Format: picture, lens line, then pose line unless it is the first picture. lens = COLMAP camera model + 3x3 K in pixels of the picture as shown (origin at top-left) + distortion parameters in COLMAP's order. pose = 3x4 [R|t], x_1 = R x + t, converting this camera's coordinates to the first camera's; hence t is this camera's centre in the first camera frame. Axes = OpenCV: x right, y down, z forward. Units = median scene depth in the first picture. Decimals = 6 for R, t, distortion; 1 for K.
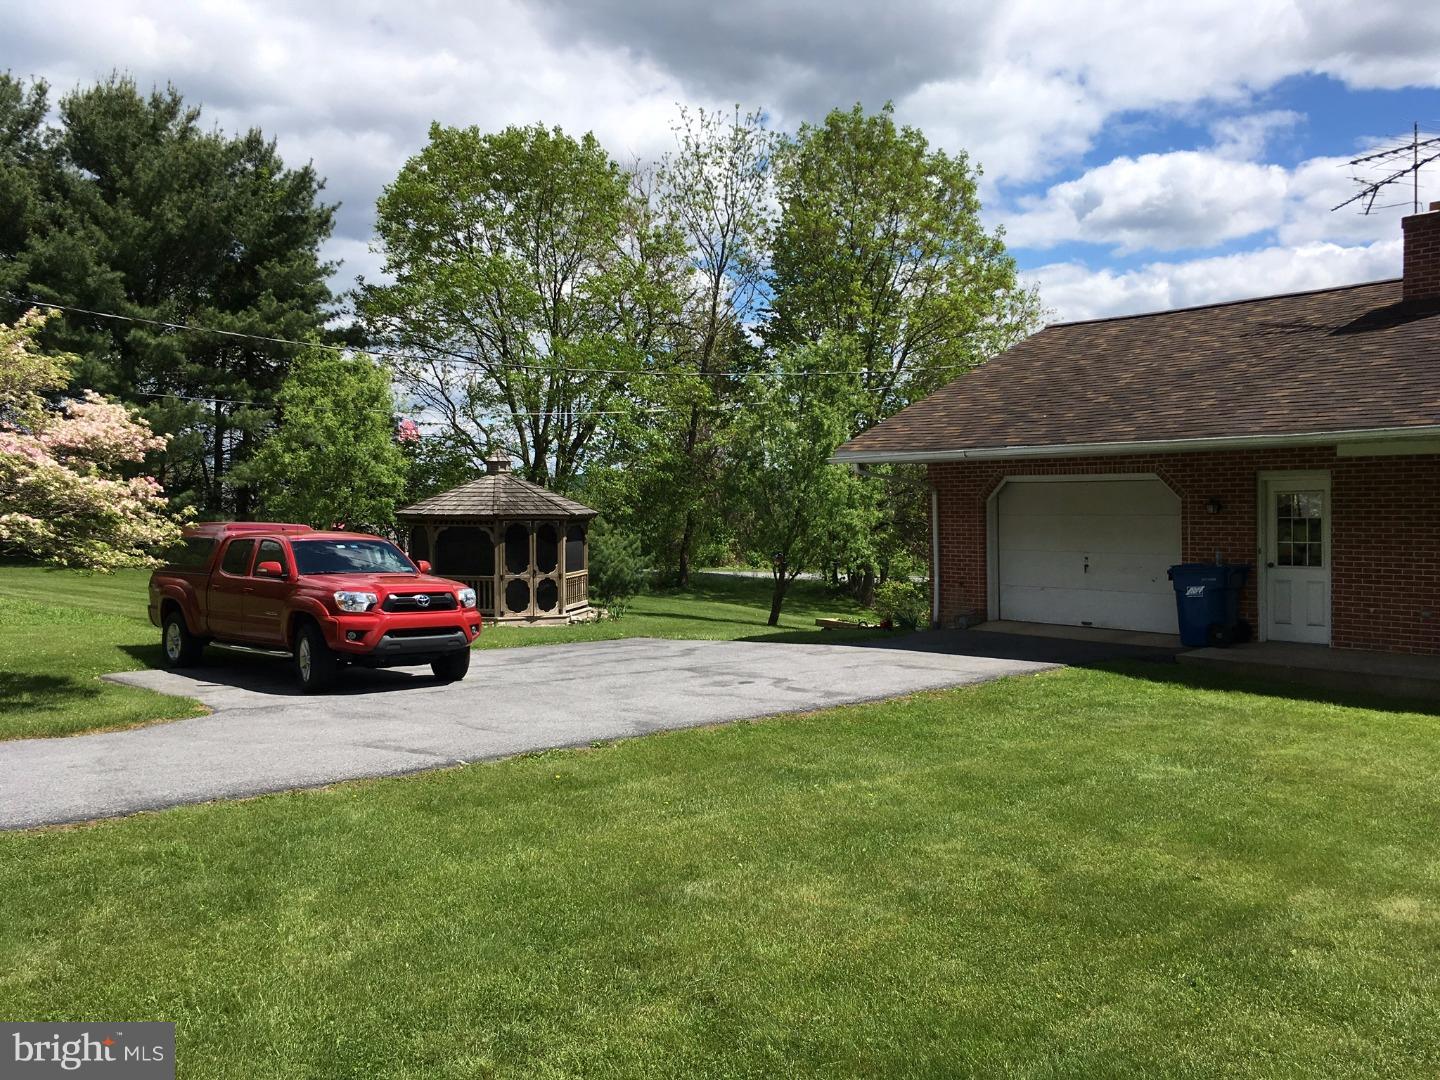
lens RADIAL K [[1190.8, 0, 719.7], [0, 1190.8, 550.1], [0, 0, 1]] dist [0.056680, -0.081972]
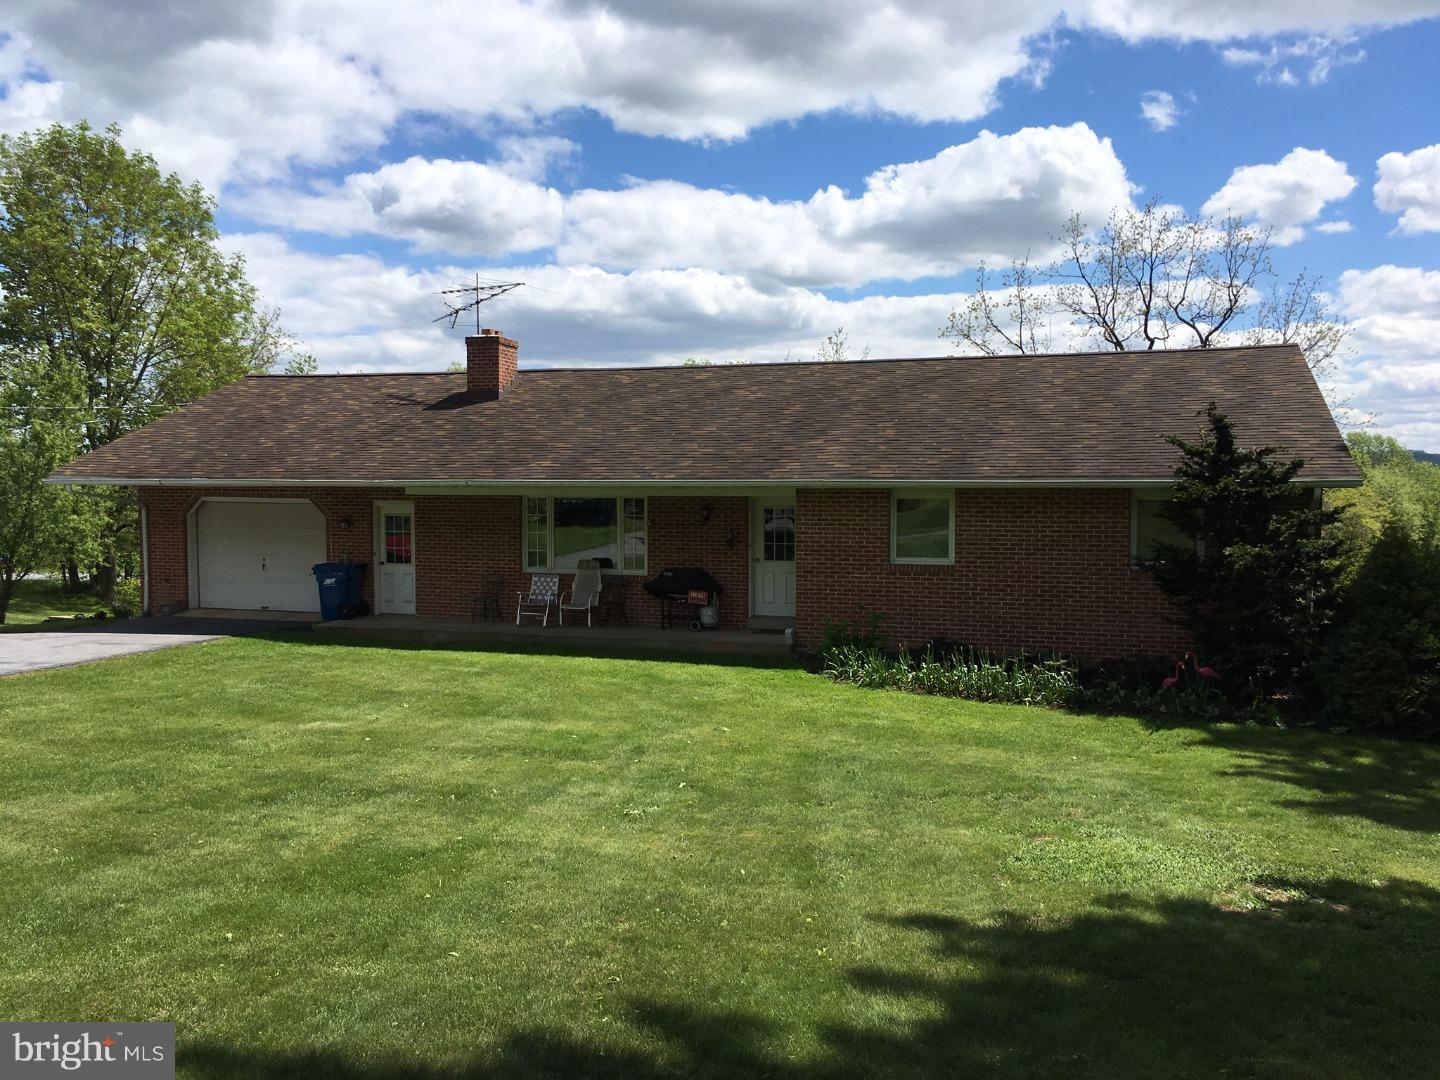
lens RADIAL K [[1190.8, 0, 719.7], [0, 1190.8, 550.1], [0, 0, 1]] dist [0.056680, -0.081972]
pose [[0.840423, -0.009756, 0.541843, 0.006293], [0.006778, 0.999949, 0.007492, -0.011246], [-0.541888, -0.002624, 0.840446, -0.449253]]
